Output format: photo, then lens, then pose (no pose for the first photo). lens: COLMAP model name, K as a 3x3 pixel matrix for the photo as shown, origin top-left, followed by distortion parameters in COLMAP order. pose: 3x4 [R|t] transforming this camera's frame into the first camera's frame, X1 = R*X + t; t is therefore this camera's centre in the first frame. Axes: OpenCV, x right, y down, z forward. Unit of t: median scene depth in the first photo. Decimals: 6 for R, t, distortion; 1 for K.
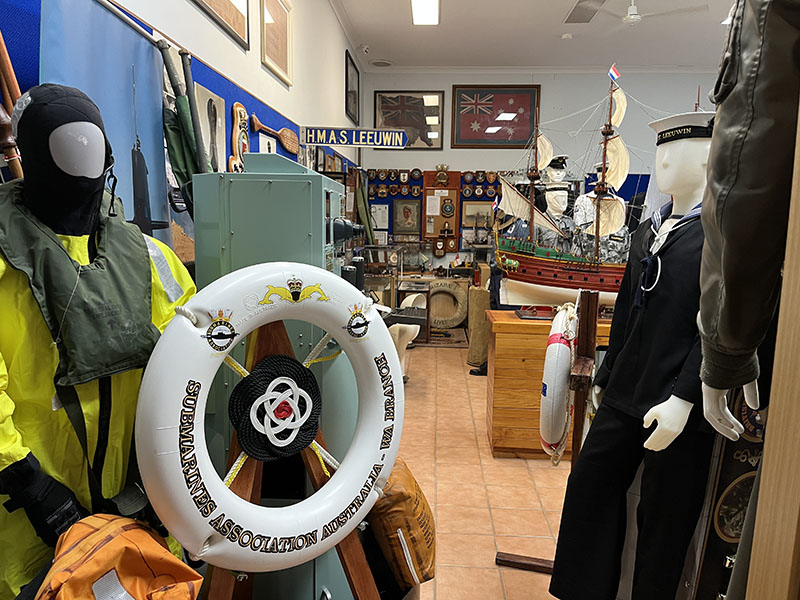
lens RADIAL K [[600.9, 0, 397.9], [0, 600.9, 306.1], [0, 0, 1]] dist [0.068183, -0.001649]
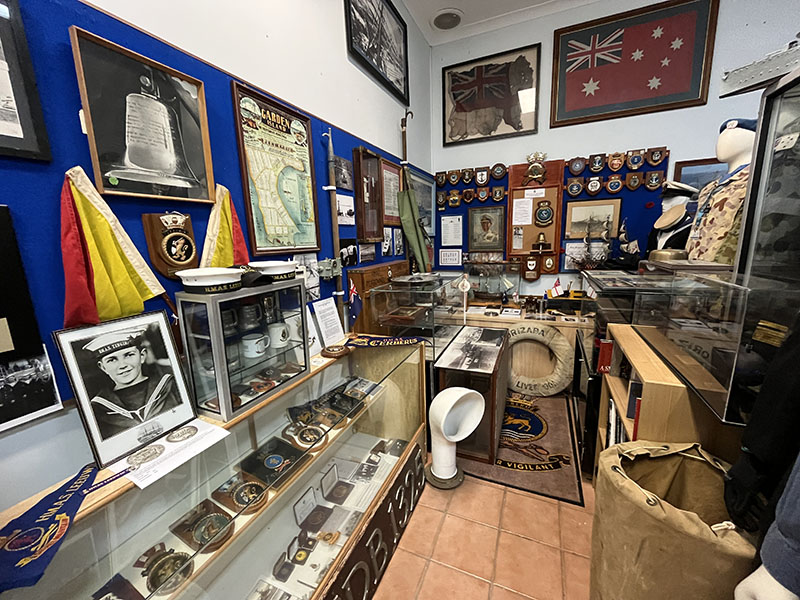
lens RADIAL K [[324.2, 0, 397.3], [0, 324.2, 298.6], [0, 0, 1]] dist [-0.001886, -0.000946]
pose [[0.936339, 0.015523, -0.350754, 0.056440], [0.001709, 0.998809, 0.048765, -0.080885], [0.351094, -0.046260, 0.935197, 0.574968]]
